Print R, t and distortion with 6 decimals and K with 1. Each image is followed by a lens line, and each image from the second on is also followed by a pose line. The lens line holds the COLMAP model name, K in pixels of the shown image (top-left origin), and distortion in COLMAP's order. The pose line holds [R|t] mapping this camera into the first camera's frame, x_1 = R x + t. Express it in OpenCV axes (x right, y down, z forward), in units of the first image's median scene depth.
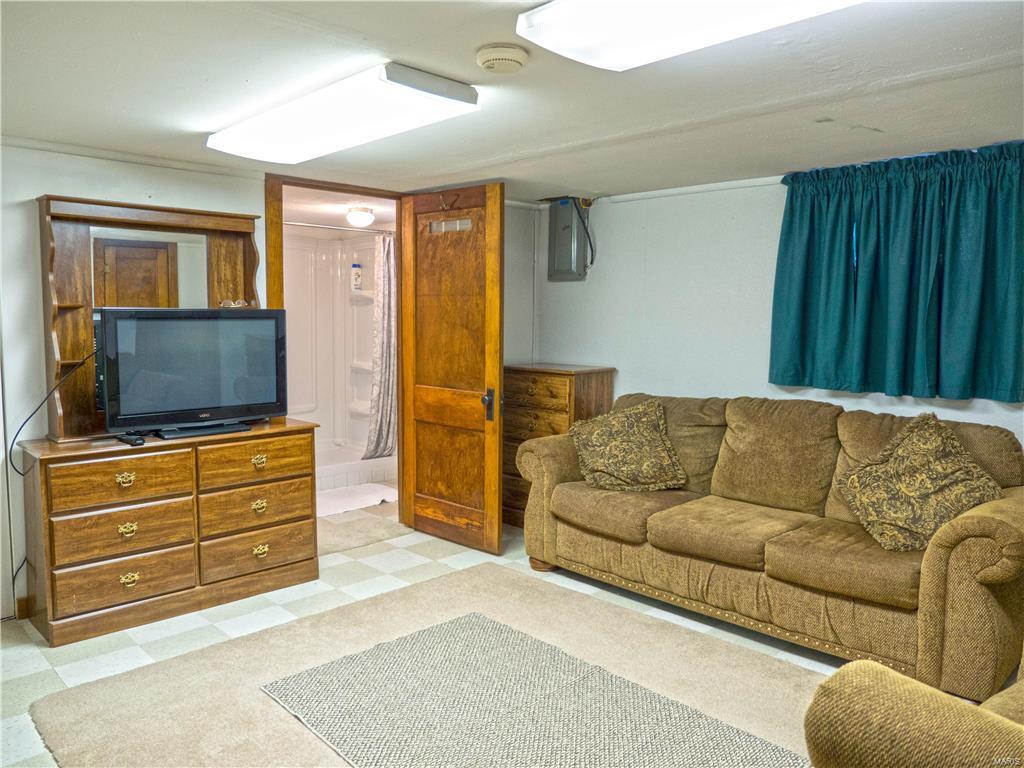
lens RADIAL K [[742.2, 0, 512.7], [0, 742.2, 384.1], [0, 0, 1]] dist [-0.028758, 0.014000]
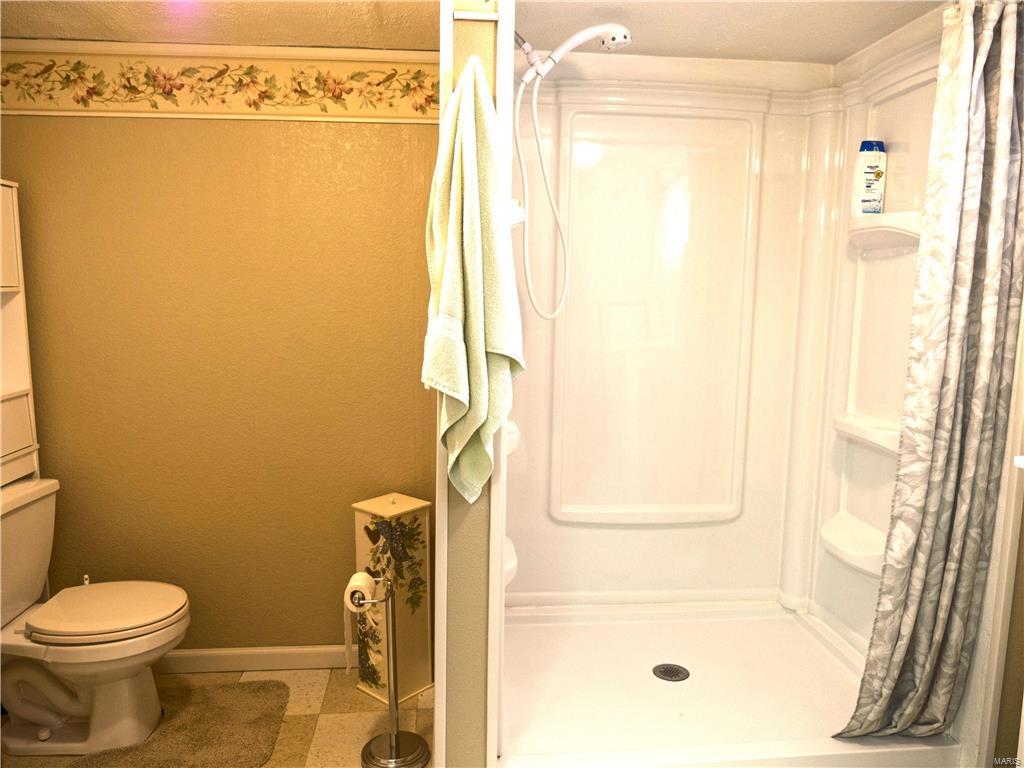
lens RADIAL K [[742.2, 0, 511.3], [0, 742.2, 386.2], [0, 0, 1]] dist [-0.028758, 0.014000]
pose [[0.775813, 0.078689, -0.626037, -0.125213], [-0.054263, 0.996838, 0.058052, -0.061017], [0.628625, -0.011067, 0.777630, 0.666846]]
